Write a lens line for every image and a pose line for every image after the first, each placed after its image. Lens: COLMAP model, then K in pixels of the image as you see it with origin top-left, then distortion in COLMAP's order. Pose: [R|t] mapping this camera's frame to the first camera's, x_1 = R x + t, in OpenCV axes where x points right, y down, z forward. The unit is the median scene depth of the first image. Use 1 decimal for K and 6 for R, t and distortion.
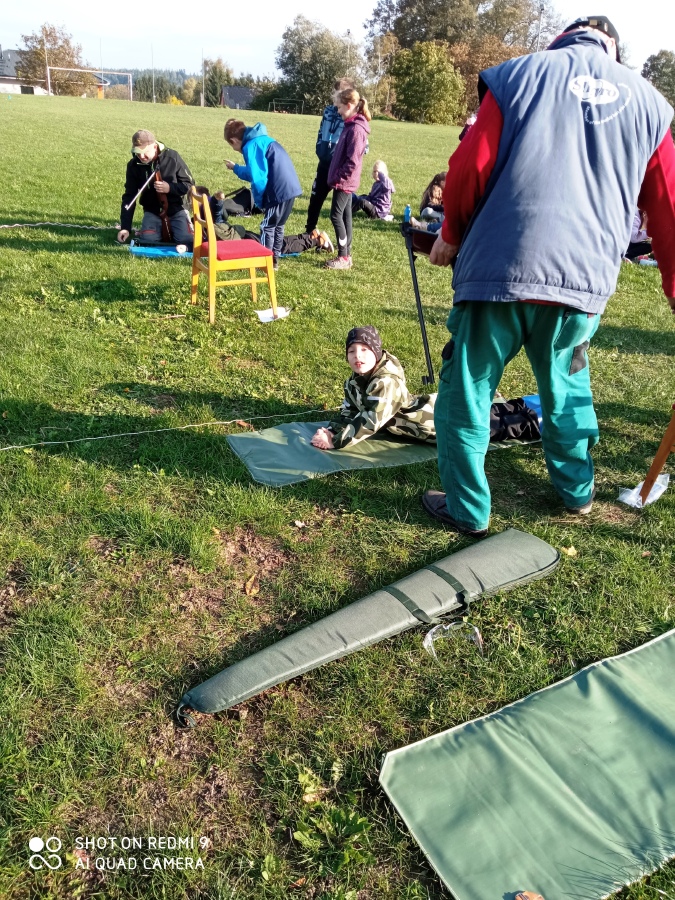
lens RADIAL K [[706.5, 0, 340.9], [0, 706.5, 445.2], [0, 0, 1]] dist [0.118061, -0.180440]
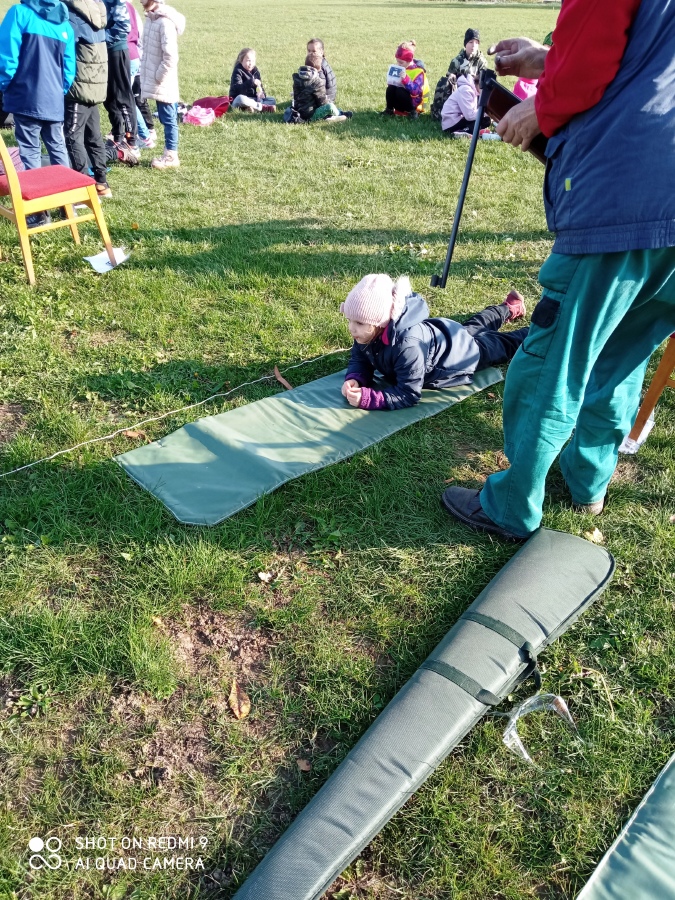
lens RADIAL K [[706.5, 0, 340.9], [0, 706.5, 445.2], [0, 0, 1]] dist [0.118061, -0.180440]
pose [[0.957494, -0.198763, 0.209041, -0.132982], [0.167037, 0.972889, 0.159958, -0.157547], [-0.235168, -0.118241, 0.964736, 0.329206]]
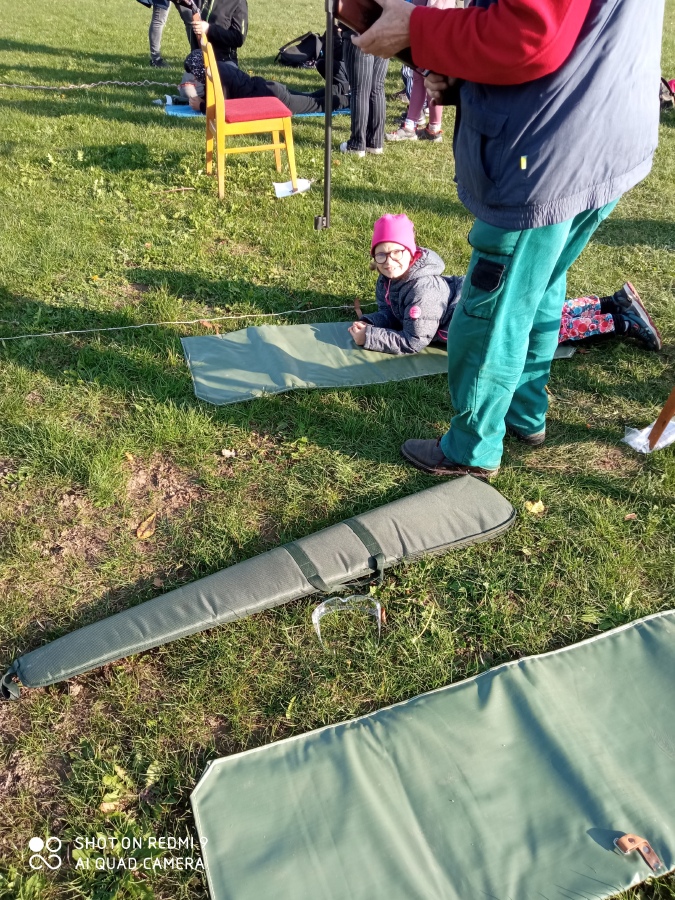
lens RADIAL K [[706.5, 0, 340.9], [0, 706.5, 445.2], [0, 0, 1]] dist [0.118061, -0.180440]
pose [[0.989701, 0.061192, -0.129412, 0.231684], [-0.037596, 0.983406, 0.177482, -0.070248], [0.138125, -0.170789, 0.975578, 0.202195]]
